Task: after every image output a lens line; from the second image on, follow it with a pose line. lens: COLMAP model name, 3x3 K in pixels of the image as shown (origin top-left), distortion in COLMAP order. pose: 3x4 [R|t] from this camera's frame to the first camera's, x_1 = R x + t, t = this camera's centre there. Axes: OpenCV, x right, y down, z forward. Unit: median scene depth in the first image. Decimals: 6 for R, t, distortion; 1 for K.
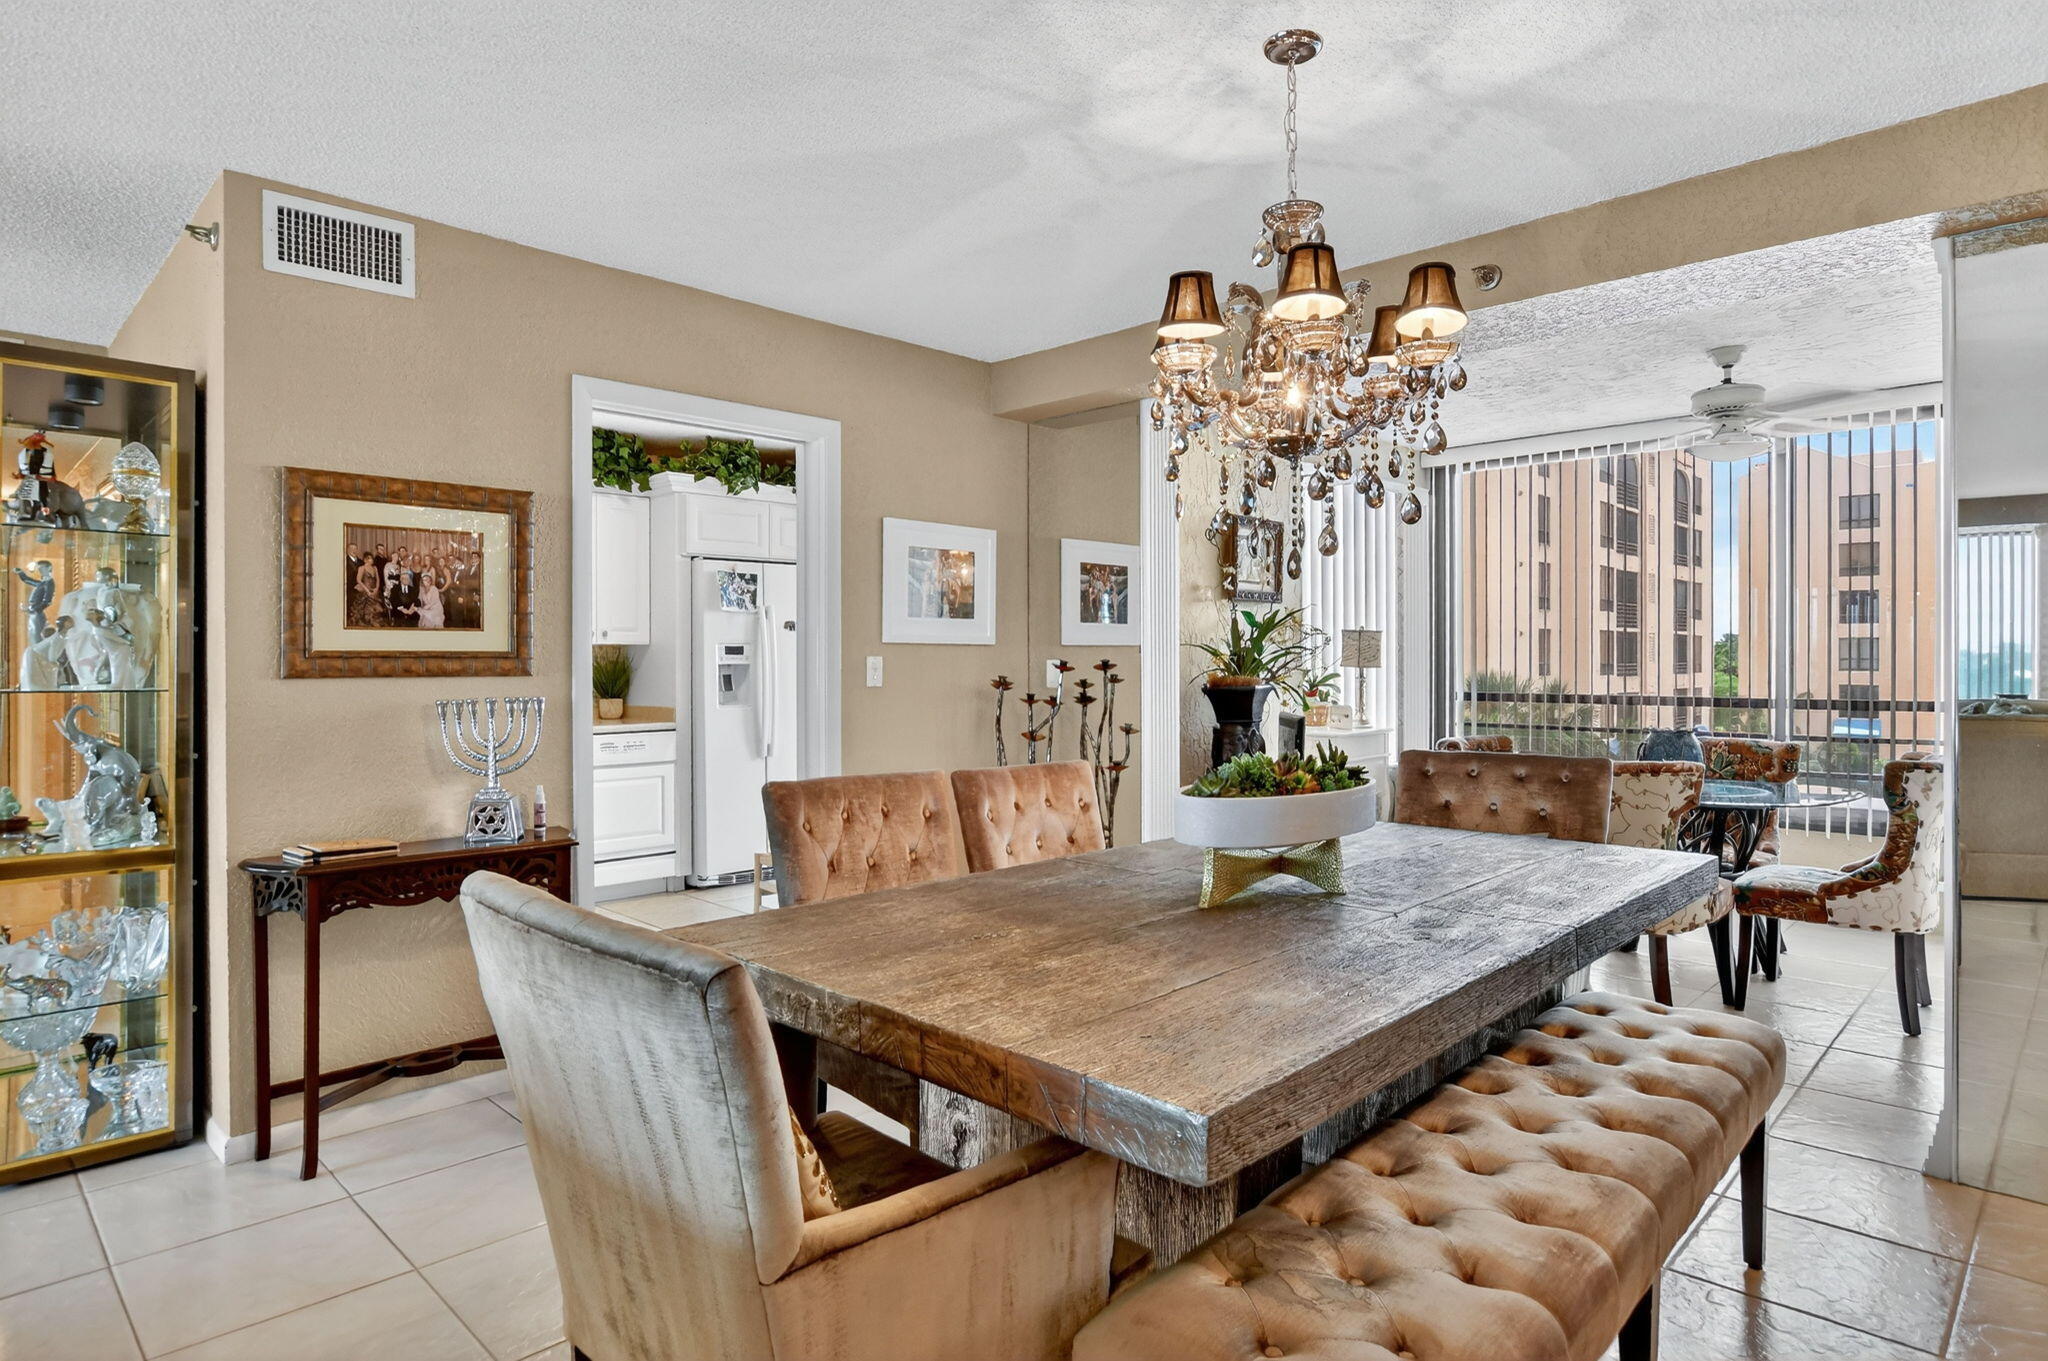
lens RADIAL K [[1120.1, 0, 1000.0], [0, 1120.1, 656.9], [0, 0, 1]] dist [-0.022984, 0.001601]
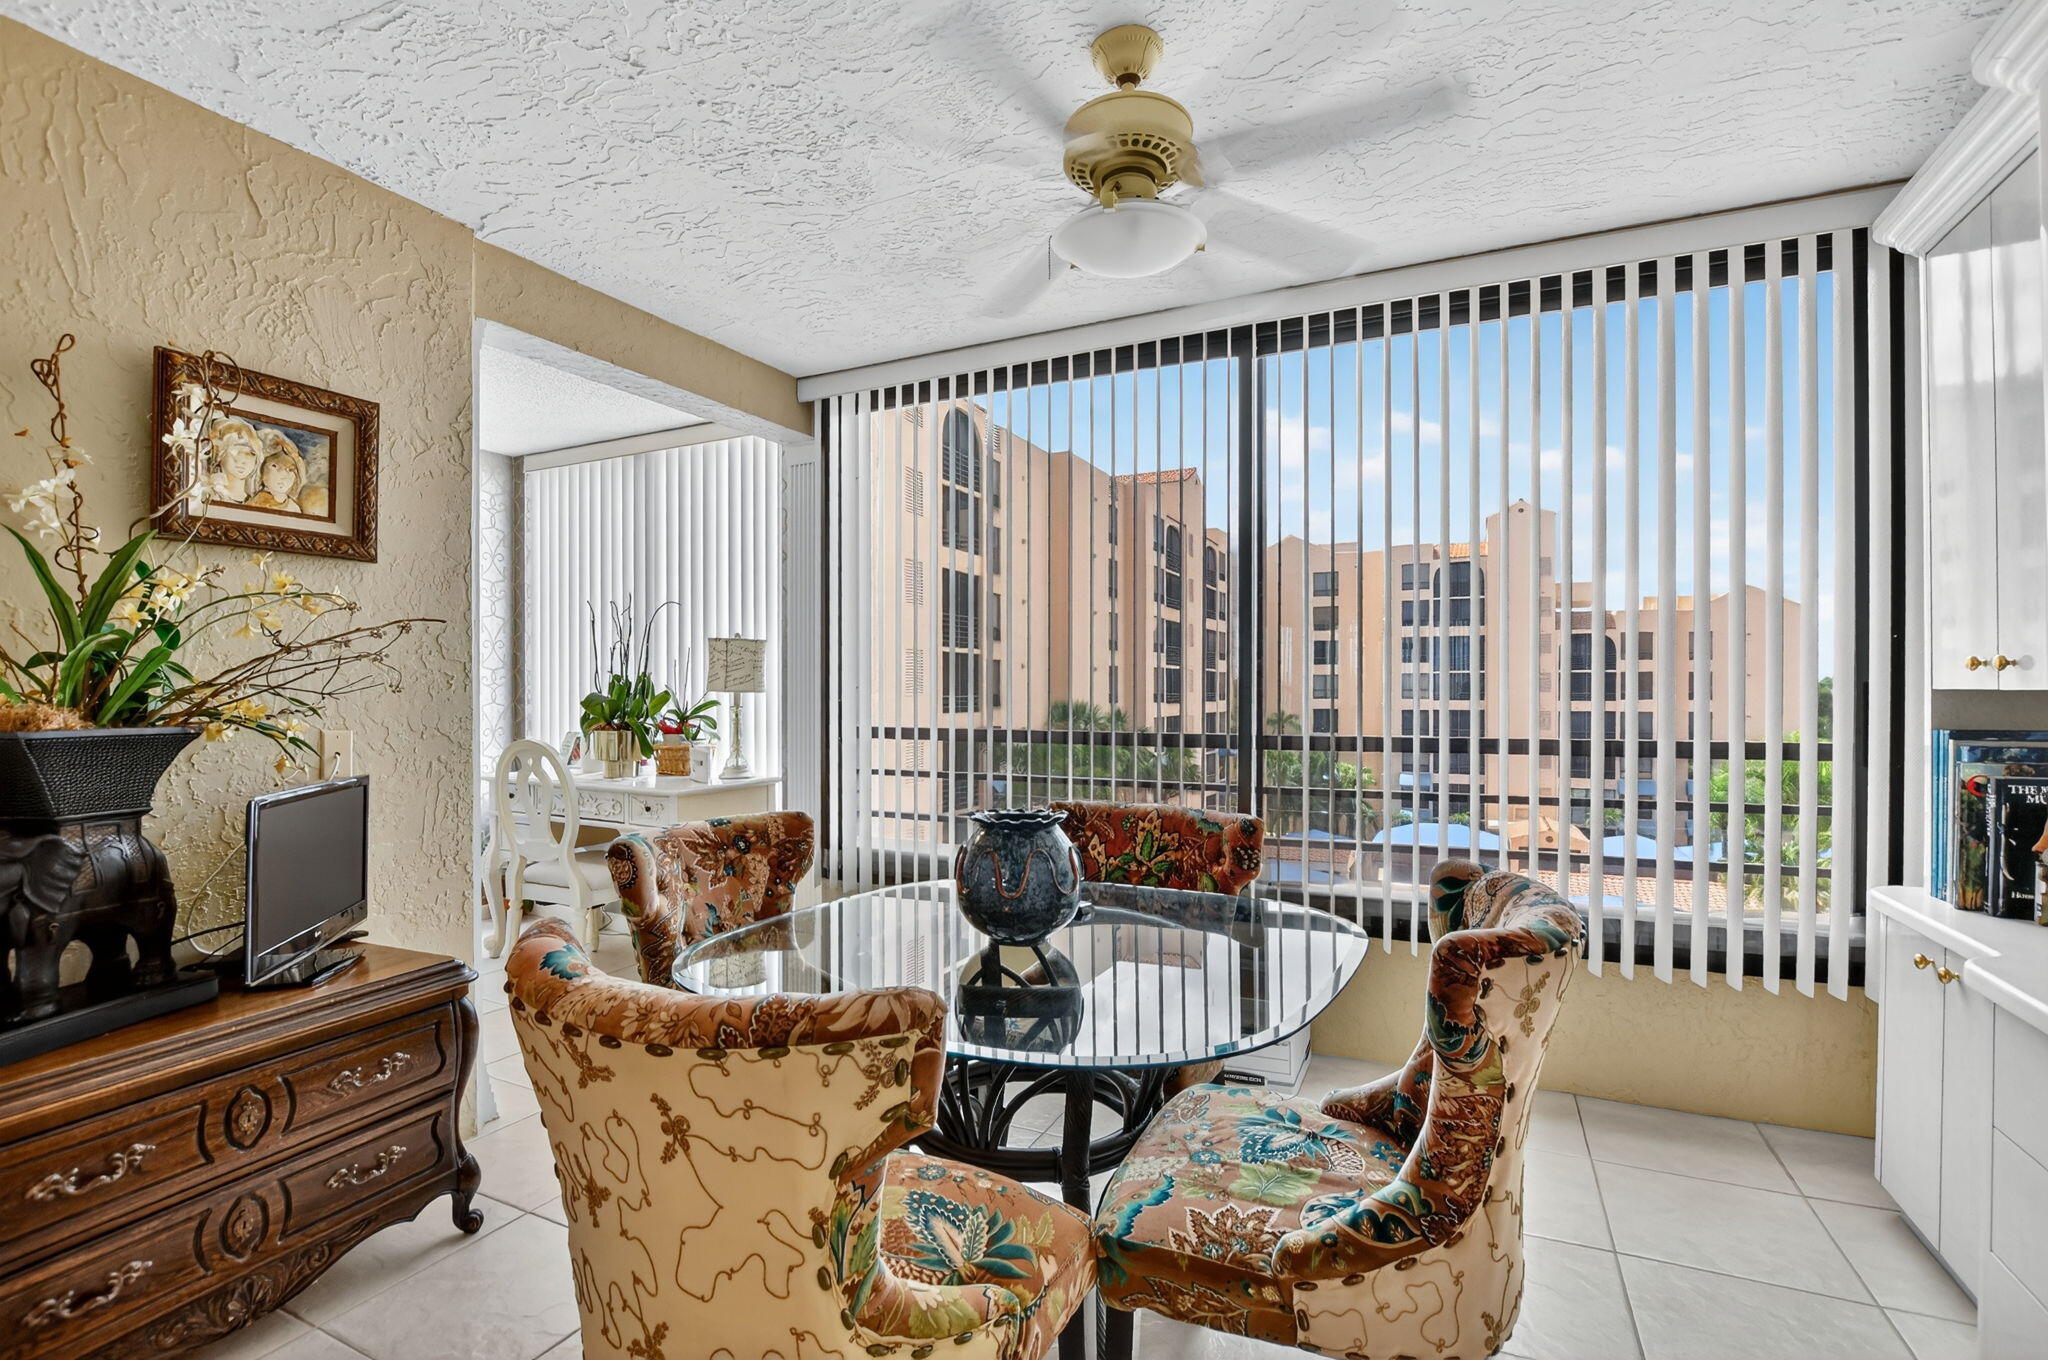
lens RADIAL K [[923.6, 0, 1026.6], [0, 923.6, 694.4], [0, 0, 1]] dist [-0.030054, 0.004680]
pose [[0.940102, 0.000660, 0.340893, 0.557599], [-0.002835, 0.999979, 0.005883, 0.013736], [-0.340882, -0.006498, 0.940084, 0.742871]]
